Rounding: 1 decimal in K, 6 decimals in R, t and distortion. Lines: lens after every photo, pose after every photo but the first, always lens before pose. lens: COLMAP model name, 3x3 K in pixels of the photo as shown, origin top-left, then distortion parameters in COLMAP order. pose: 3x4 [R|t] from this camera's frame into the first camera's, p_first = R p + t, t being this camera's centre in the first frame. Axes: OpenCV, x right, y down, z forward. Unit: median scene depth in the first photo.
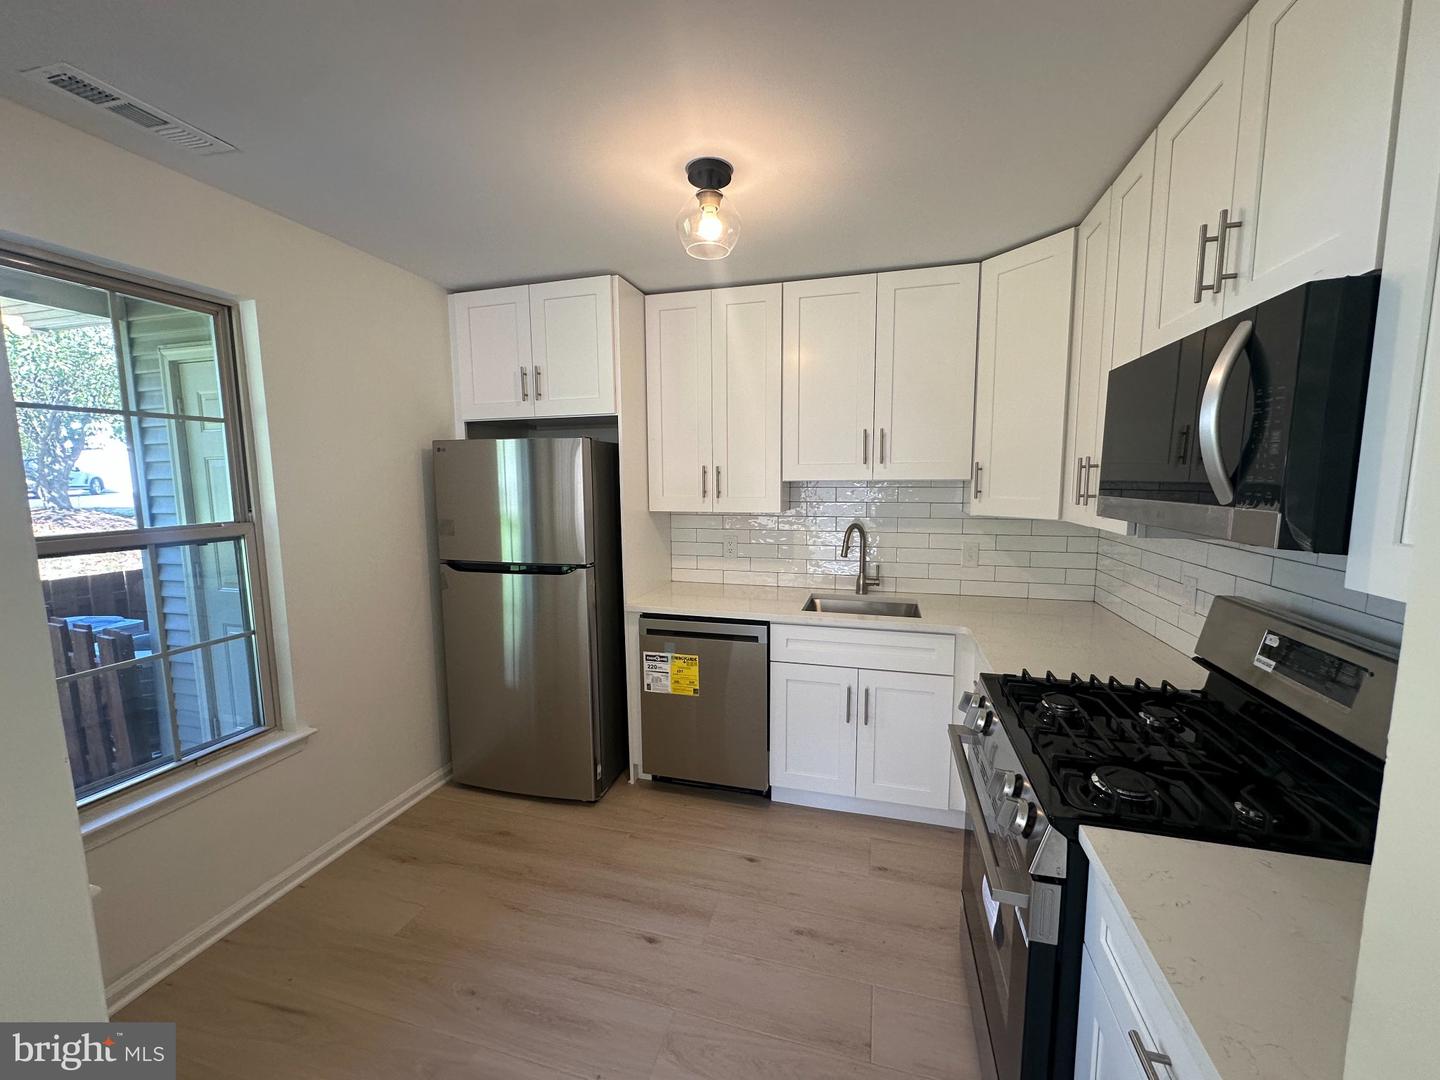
lens RADIAL K [[570.4, 0, 718.6], [0, 570.4, 540.5], [0, 0, 1]] dist [-0.000138, 0.000186]
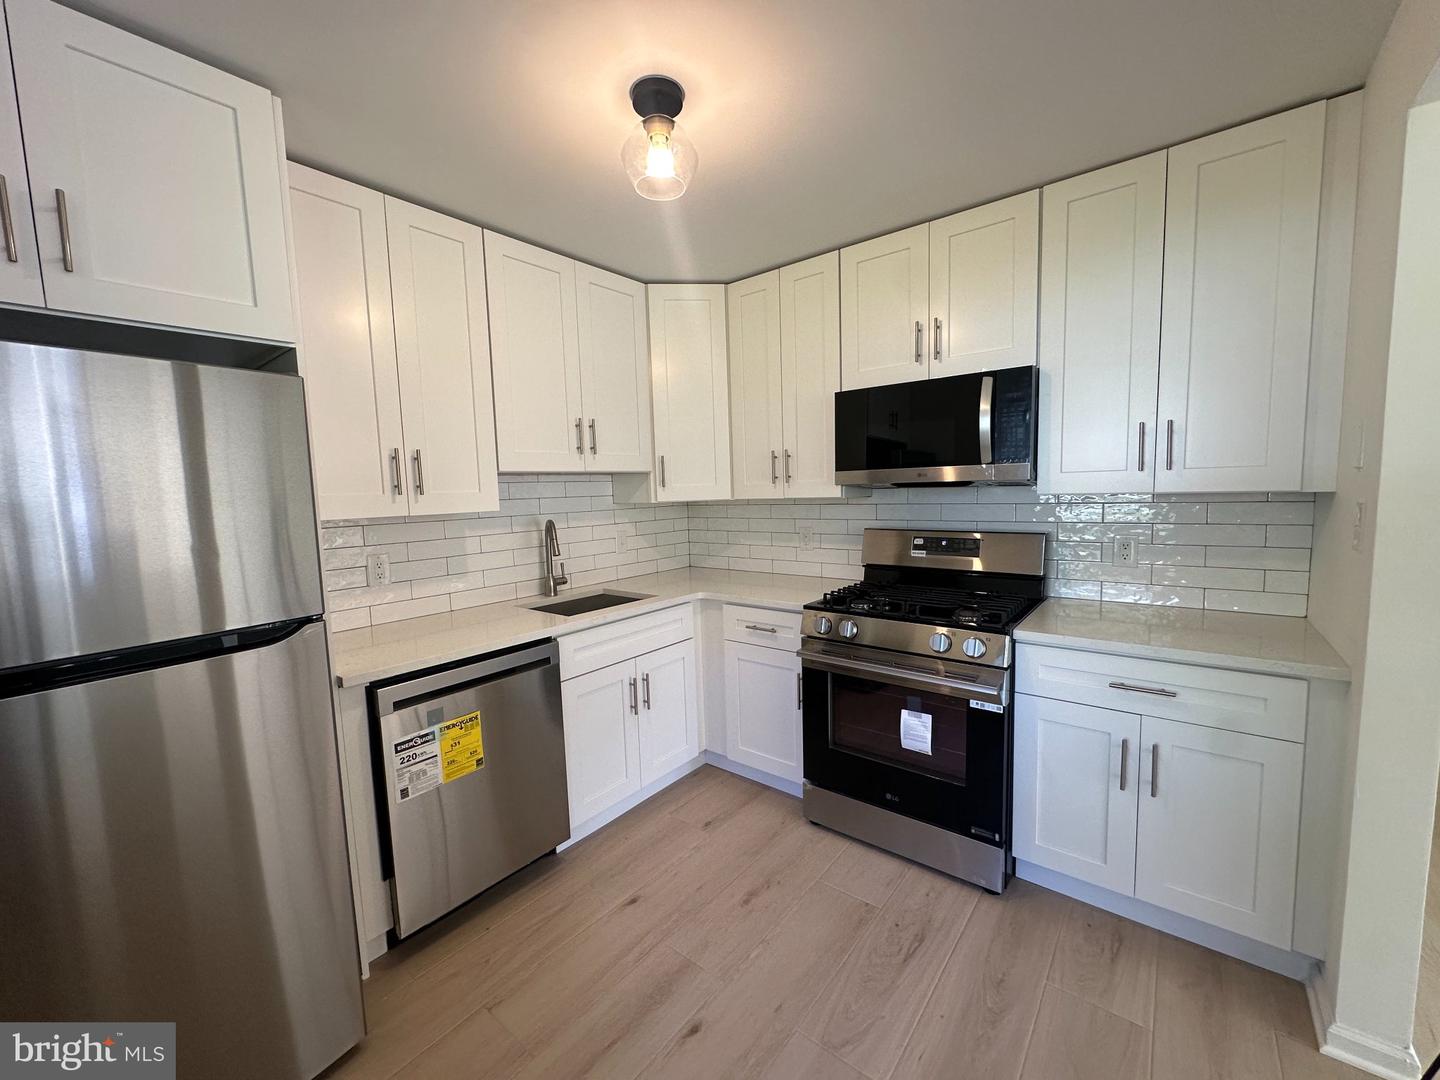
lens RADIAL K [[570.4, 0, 722.1], [0, 570.4, 540.1], [0, 0, 1]] dist [-0.000138, 0.000186]
pose [[0.392502, -0.091224, 0.915216, -0.569819], [0.130157, 0.990564, 0.042915, -0.000652], [-0.910495, 0.102278, 0.400672, 0.430984]]
